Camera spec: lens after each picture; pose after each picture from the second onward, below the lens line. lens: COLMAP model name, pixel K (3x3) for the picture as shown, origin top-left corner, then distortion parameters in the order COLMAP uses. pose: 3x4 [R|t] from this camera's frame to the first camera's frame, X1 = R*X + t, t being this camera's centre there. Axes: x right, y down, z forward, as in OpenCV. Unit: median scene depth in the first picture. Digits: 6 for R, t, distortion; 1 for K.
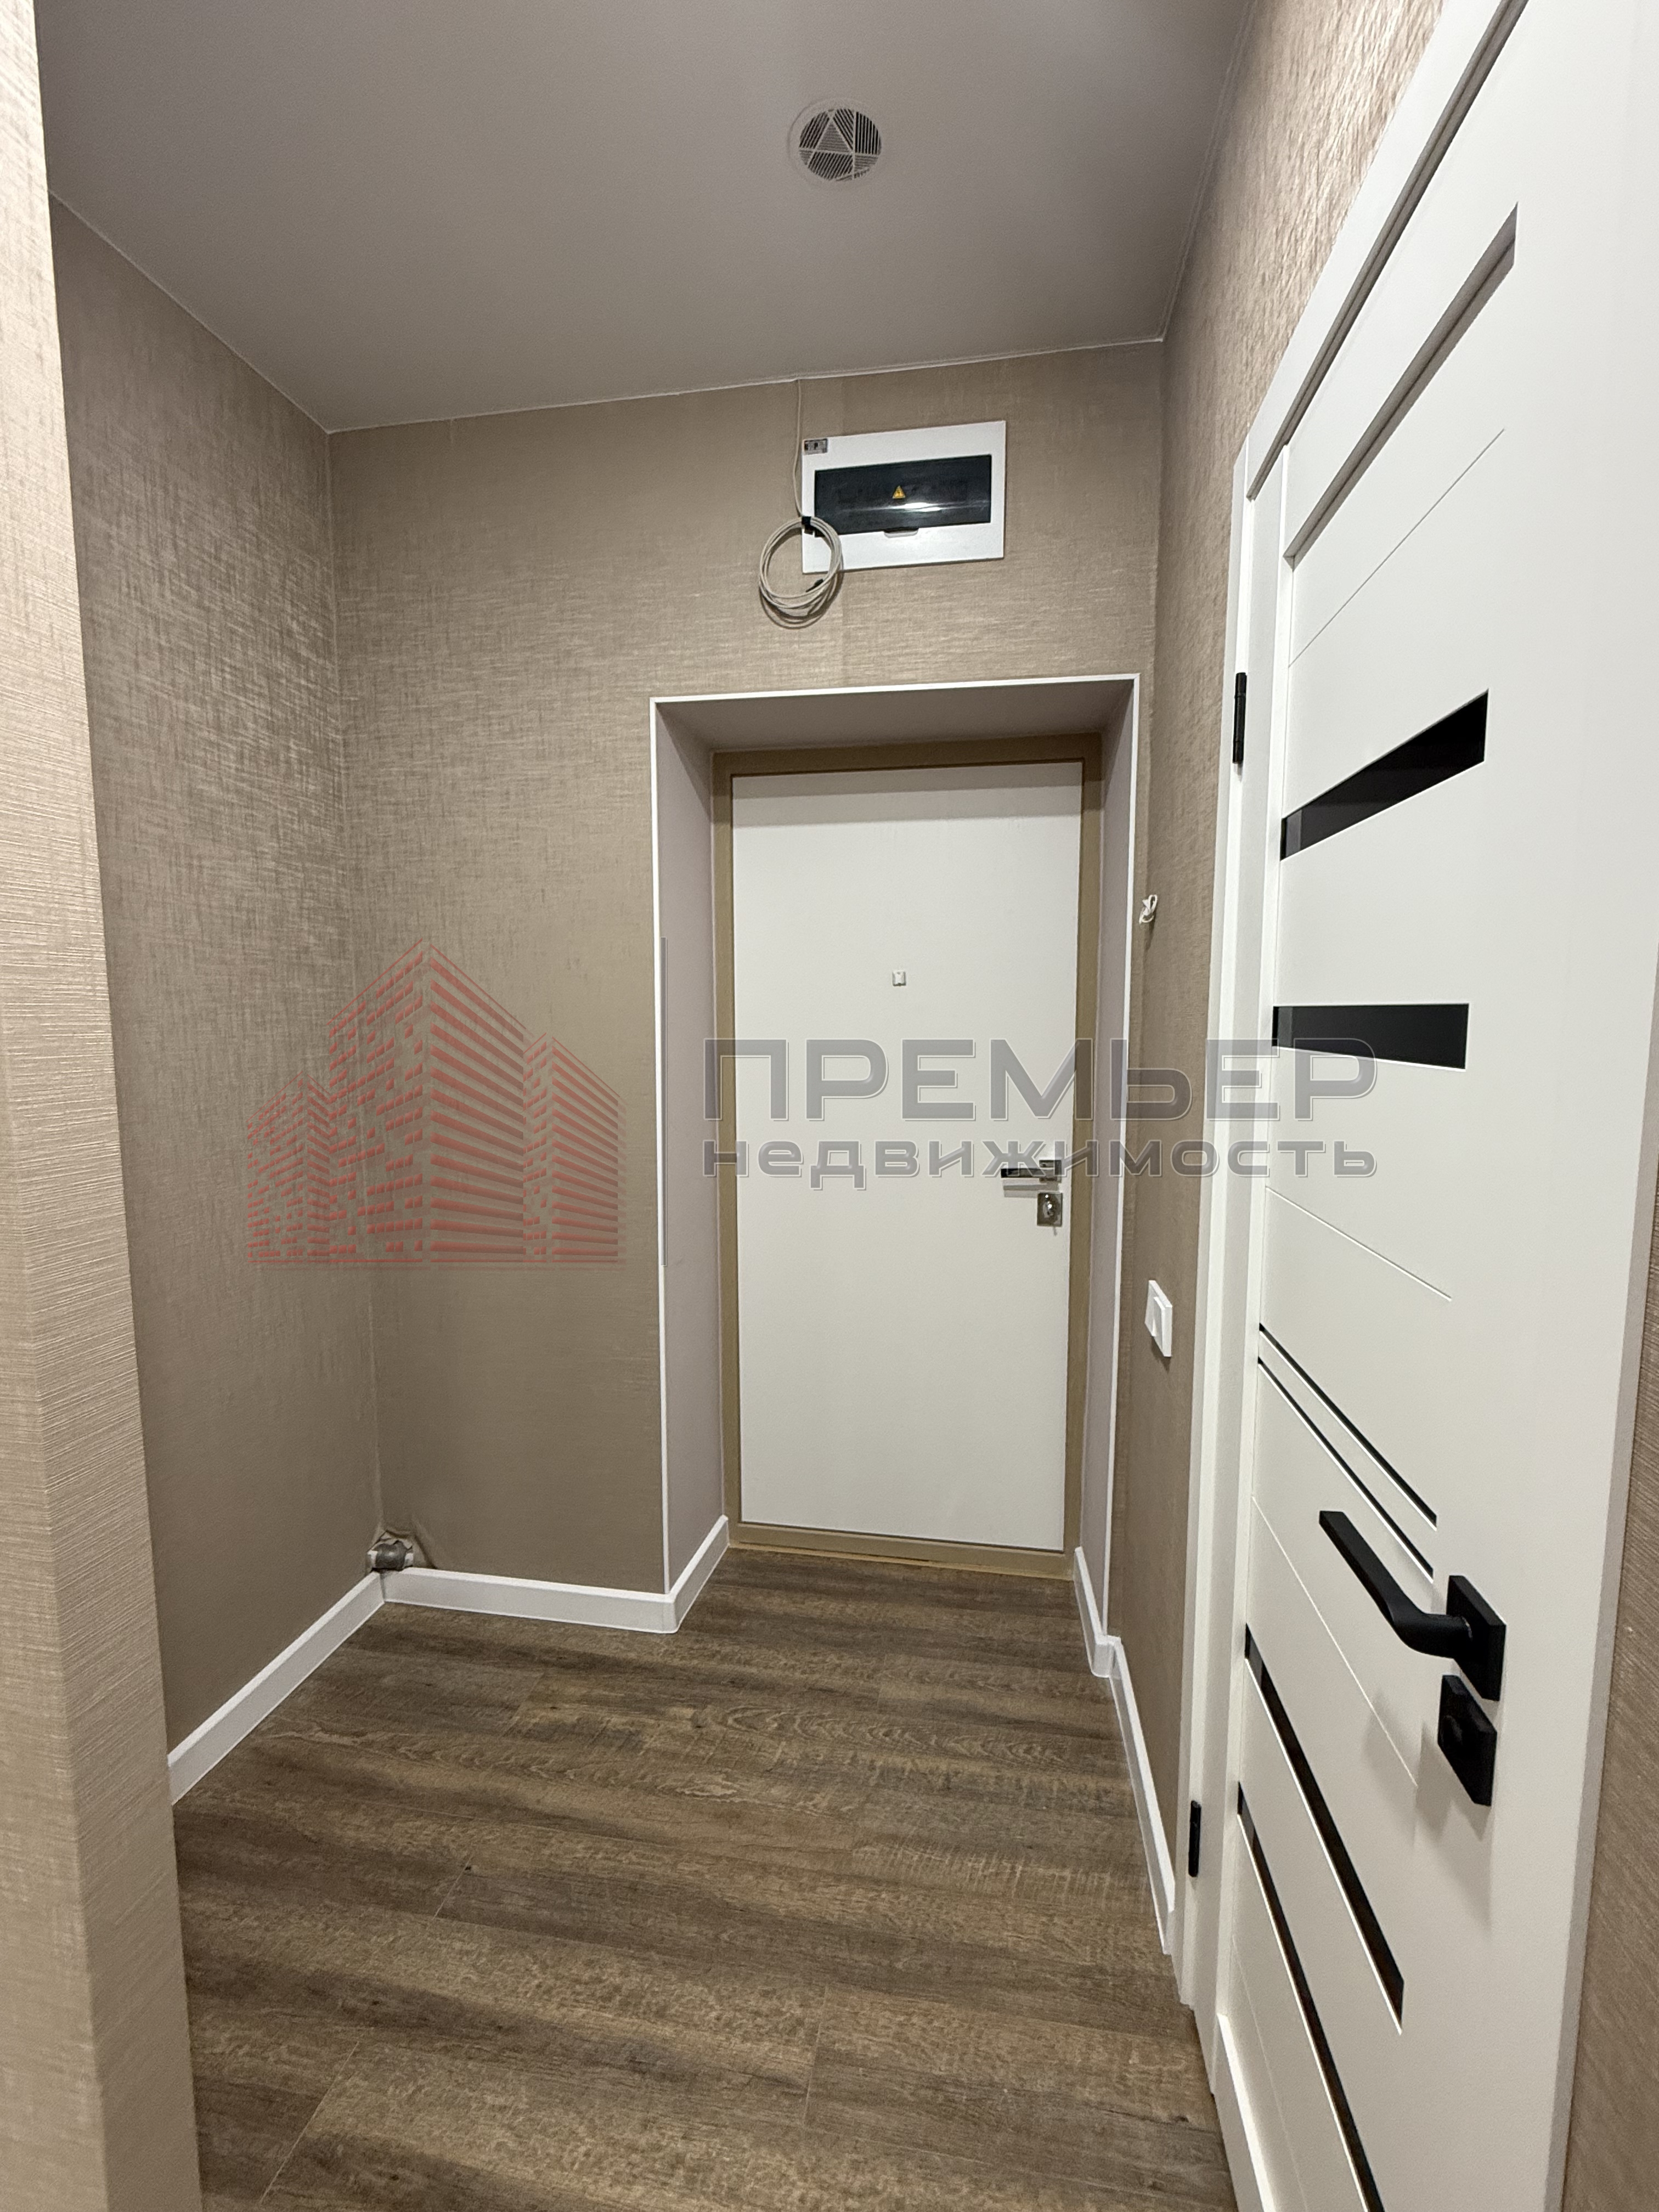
lens RADIAL K [[955.0, 0, 833.0], [0, 955.0, 1108.2], [0, 0, 1]] dist [0.007423, -0.002371]
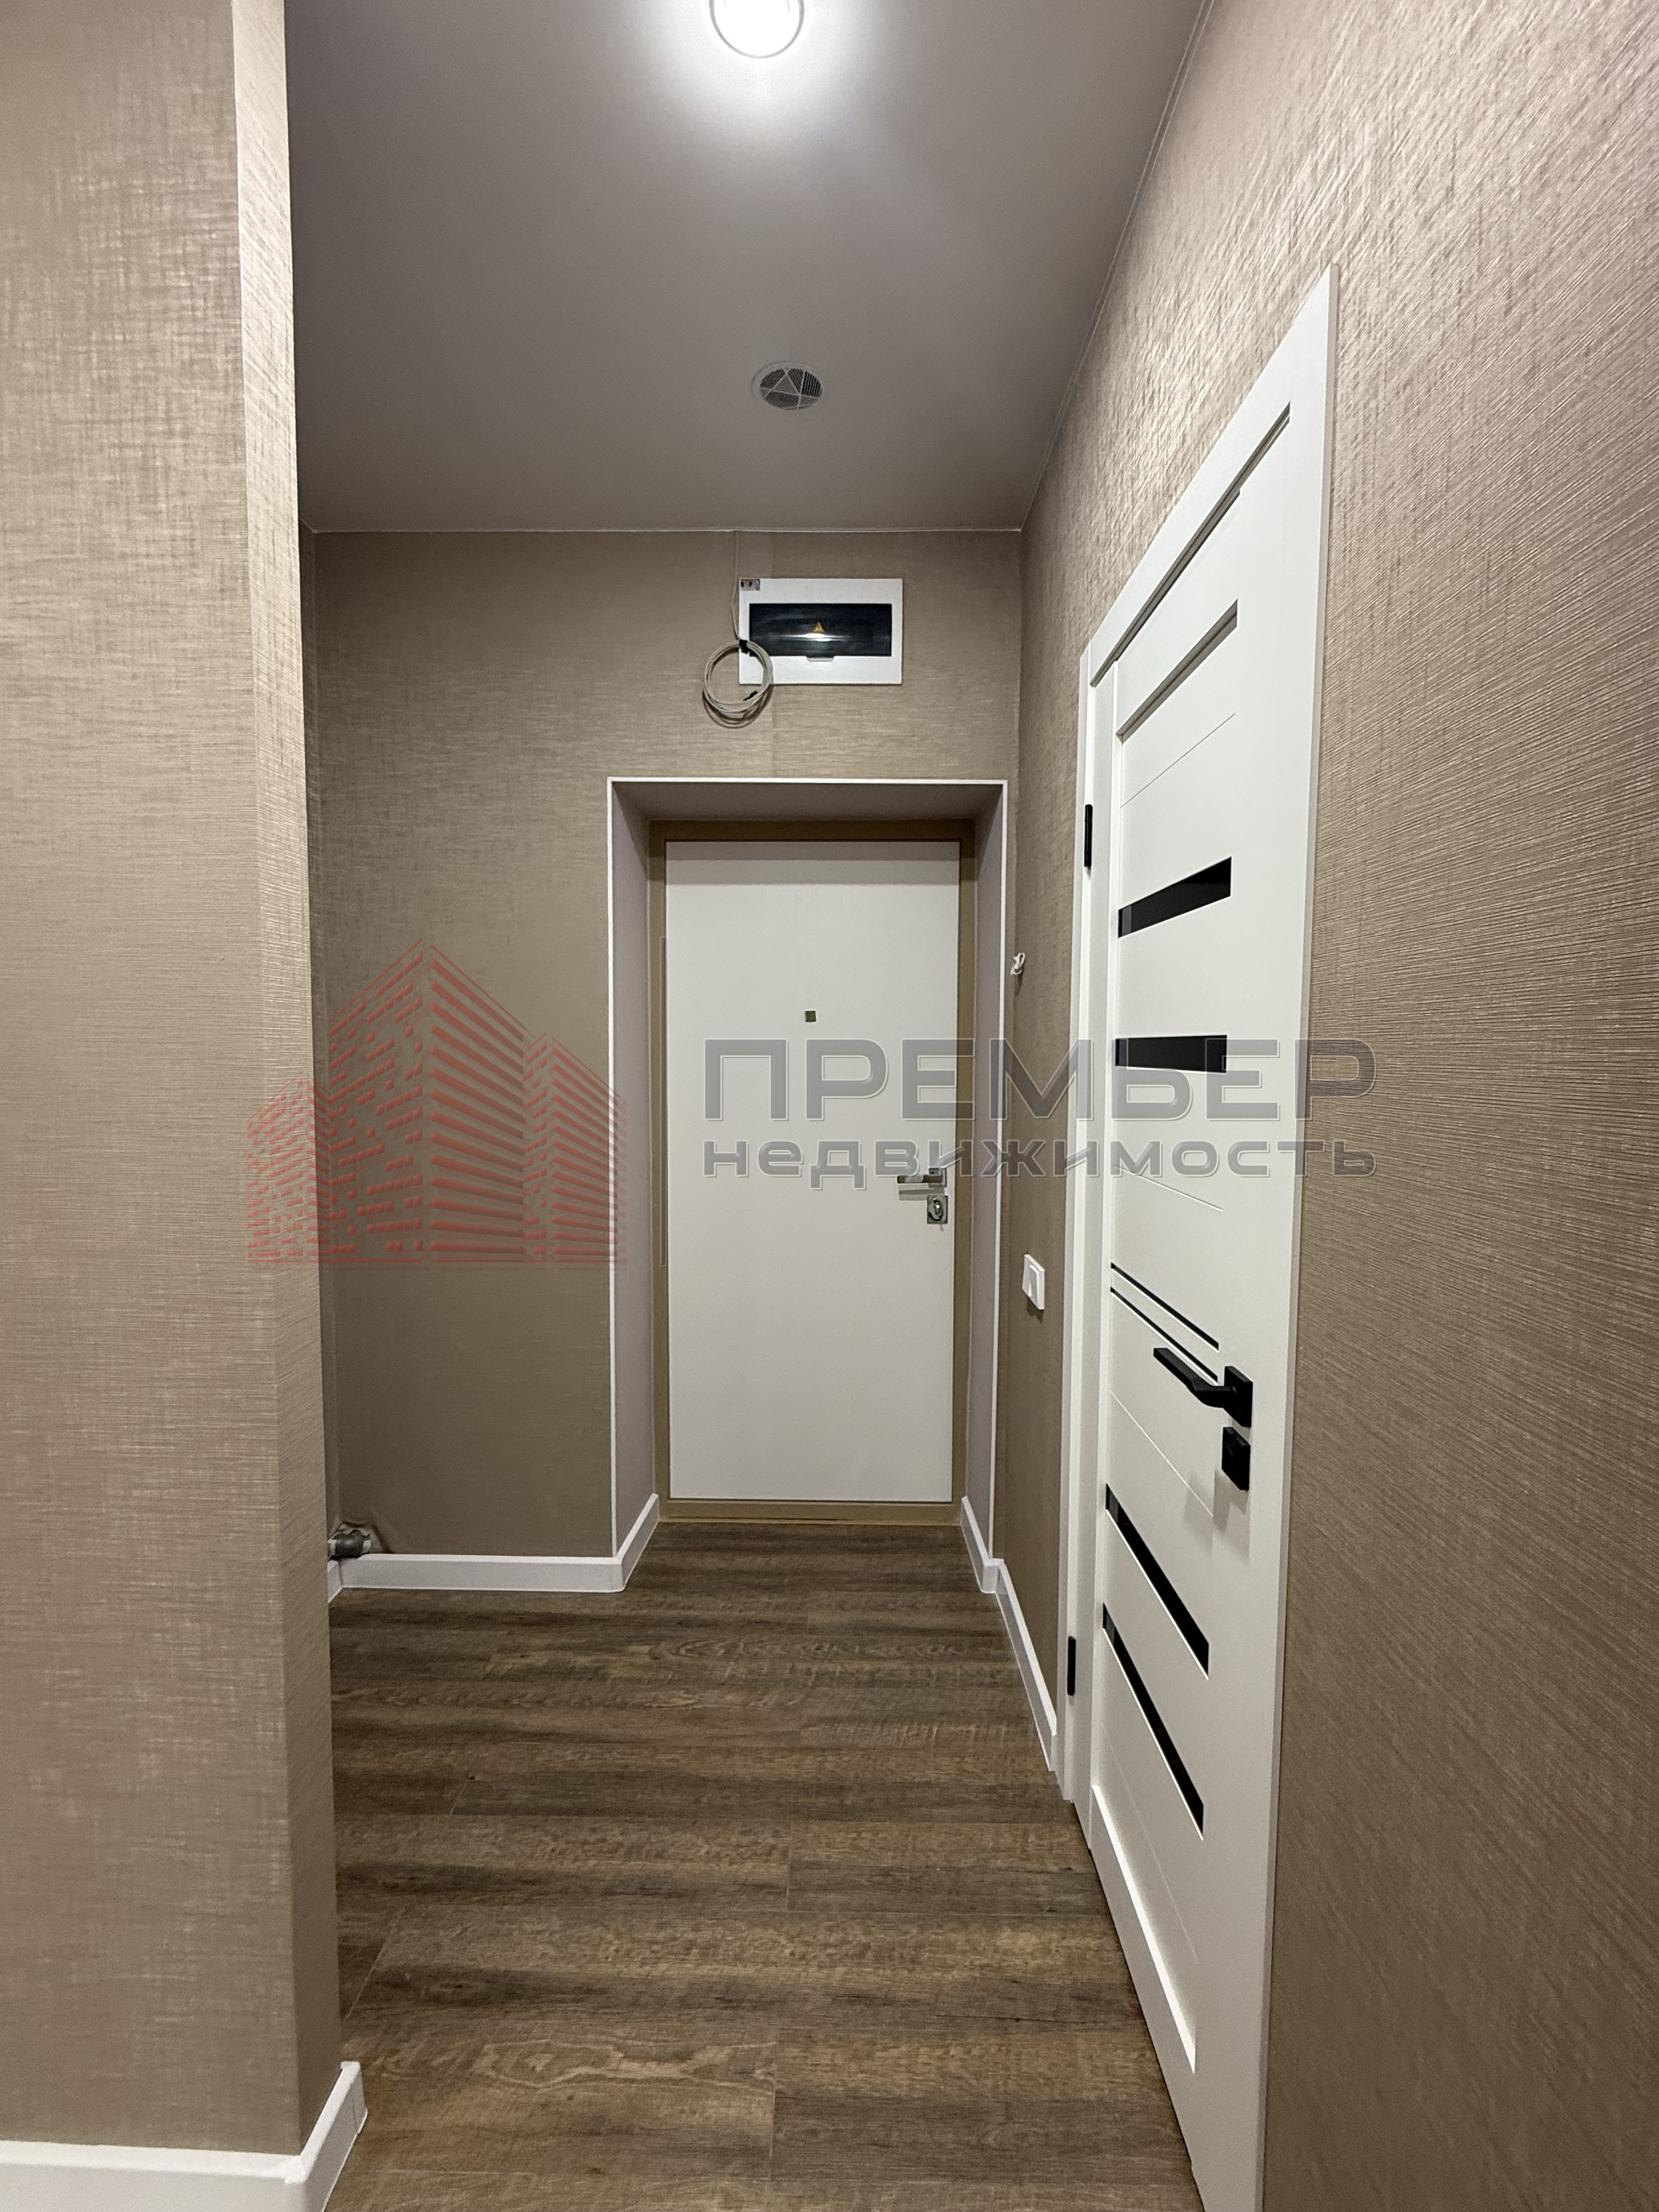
lens RADIAL K [[955.0, 0, 830.9], [0, 955.0, 1105.8], [0, 0, 1]] dist [0.007423, -0.002371]
pose [[0.988417, -0.004020, 0.151708, -0.116562], [0.010108, 0.999173, -0.039383, 0.030273], [-0.151424, 0.040461, 0.987640, -0.224580]]
